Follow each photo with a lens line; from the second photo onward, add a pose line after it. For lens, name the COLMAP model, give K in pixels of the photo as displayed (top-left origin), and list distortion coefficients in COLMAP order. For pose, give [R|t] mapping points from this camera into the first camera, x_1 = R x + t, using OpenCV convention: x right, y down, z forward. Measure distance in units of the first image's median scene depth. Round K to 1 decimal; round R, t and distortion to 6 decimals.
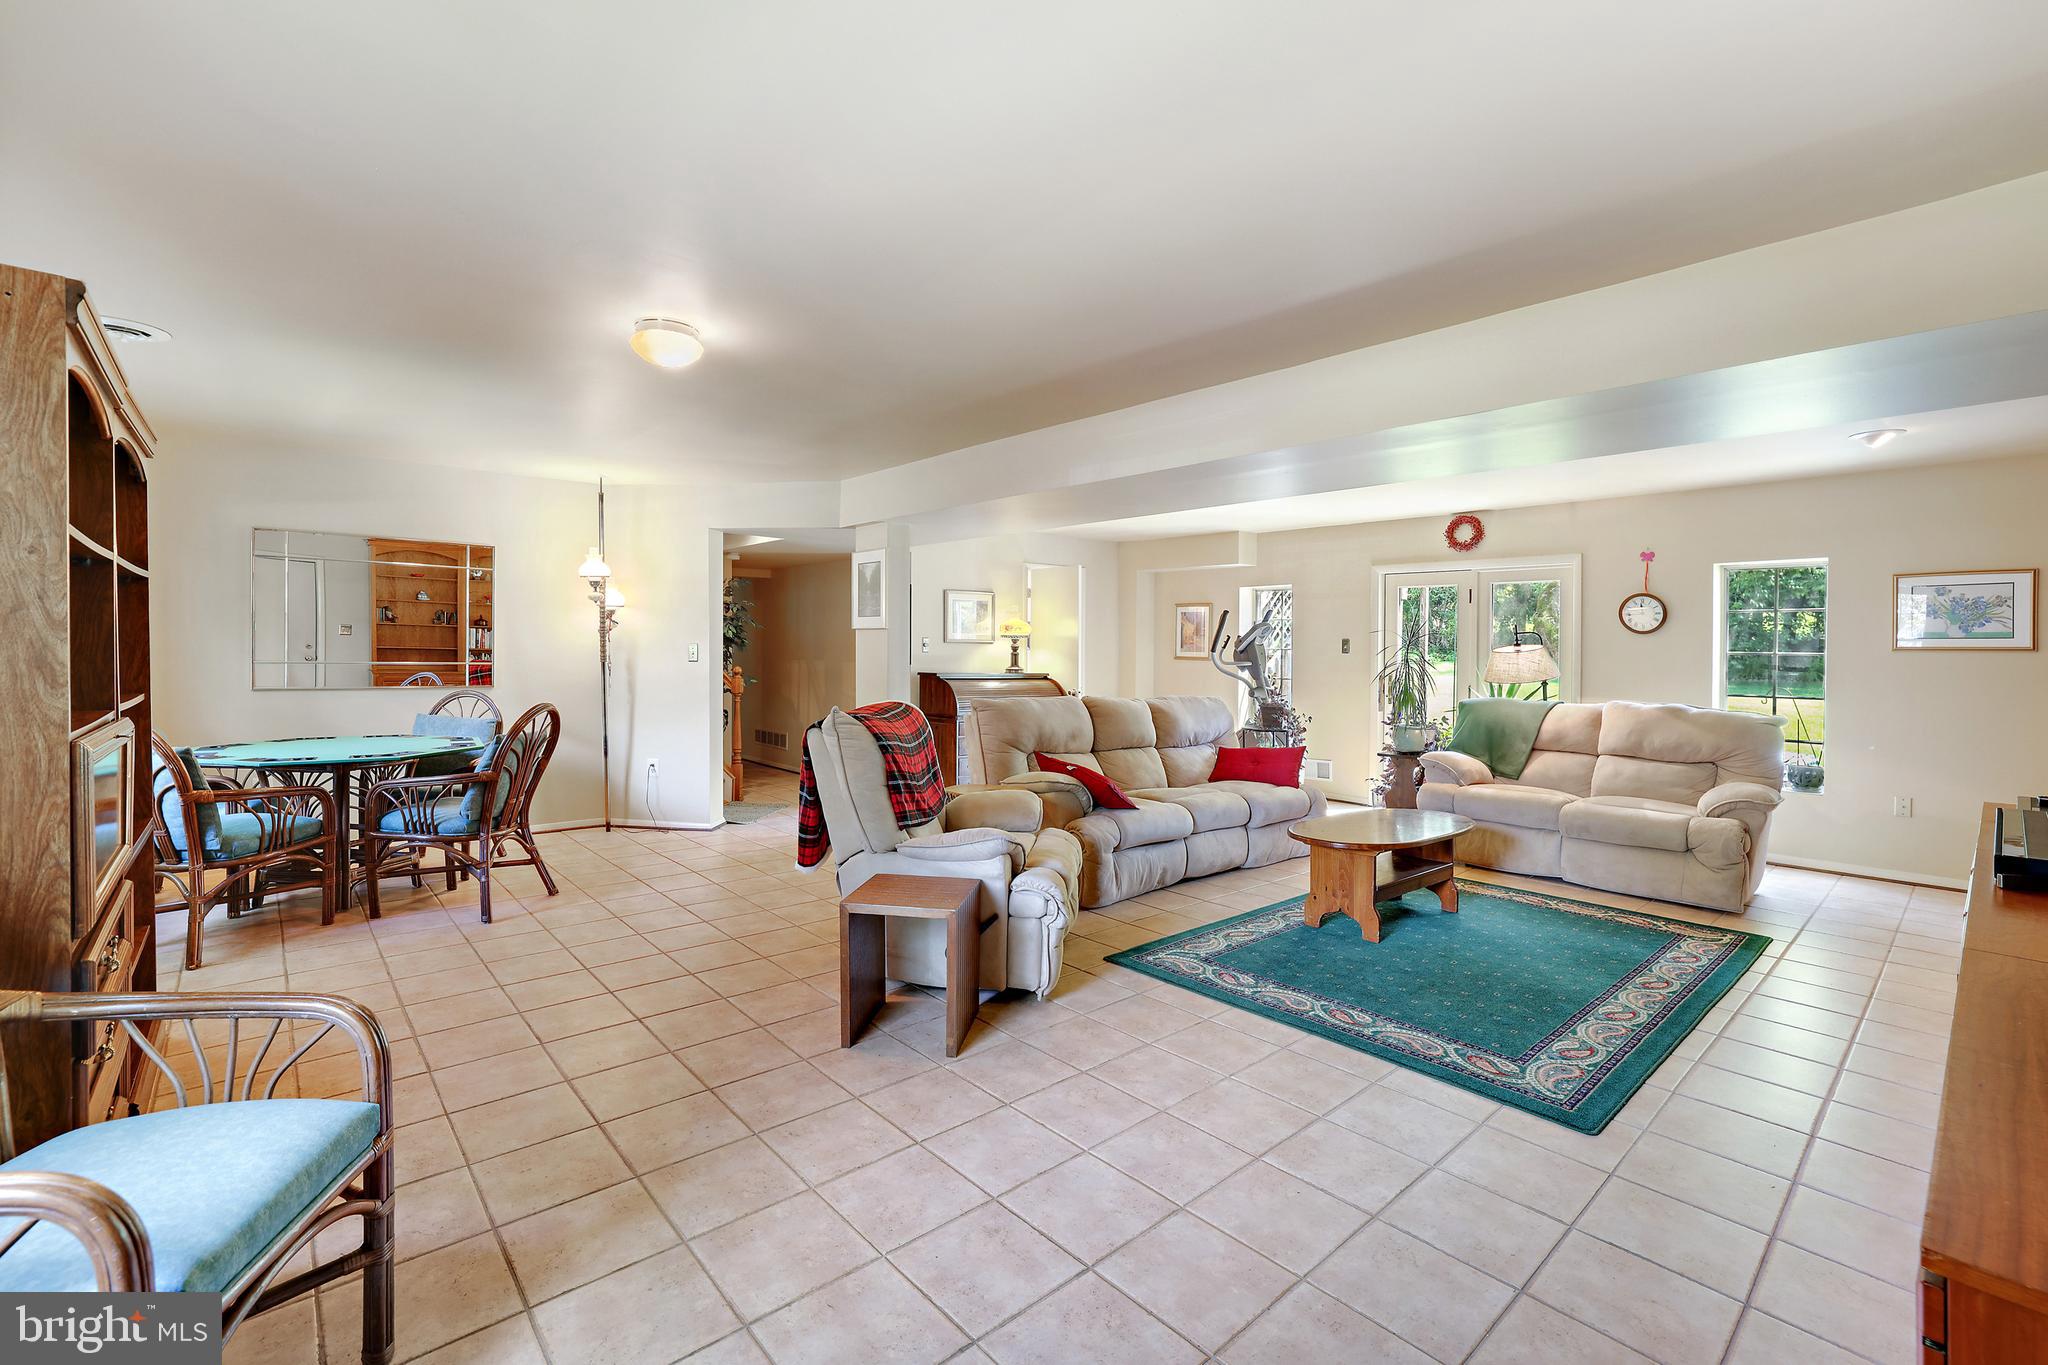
lens RADIAL K [[872.4, 0, 1024.0], [0, 872.4, 682.5], [0, 0, 1]] dist [-0.001317, -0.000134]
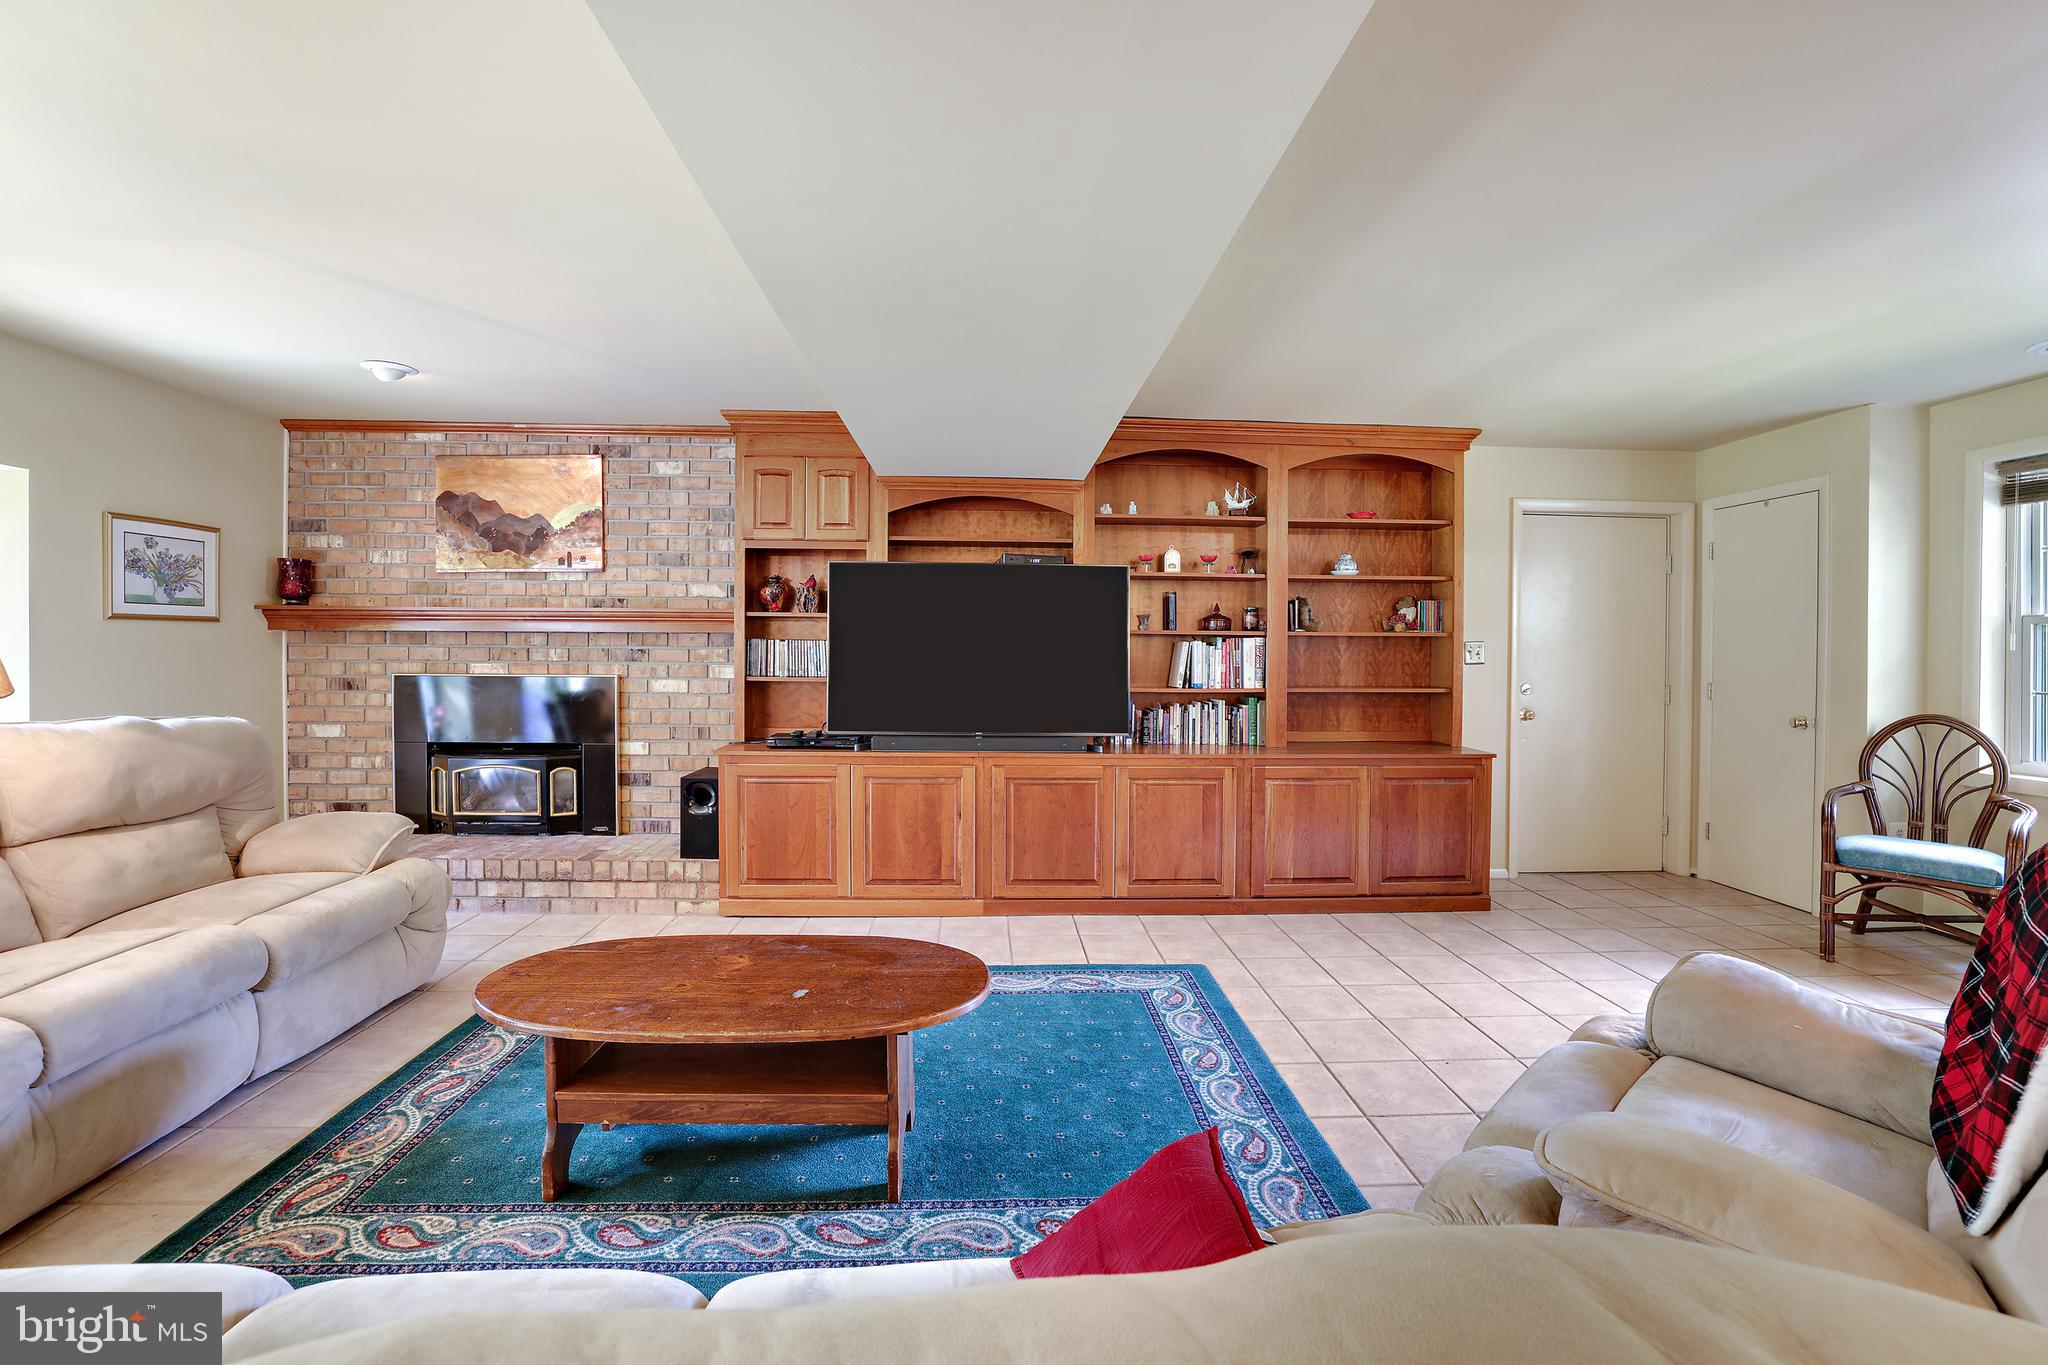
lens RADIAL K [[872.4, 0, 1024.0], [0, 872.4, 682.5], [0, 0, 1]] dist [-0.001317, -0.000134]
pose [[-0.778368, -0.039794, 0.626546, -0.016777], [-0.003718, 0.998264, 0.058785, -0.031006], [-0.627797, 0.043427, -0.777165, 1.170290]]
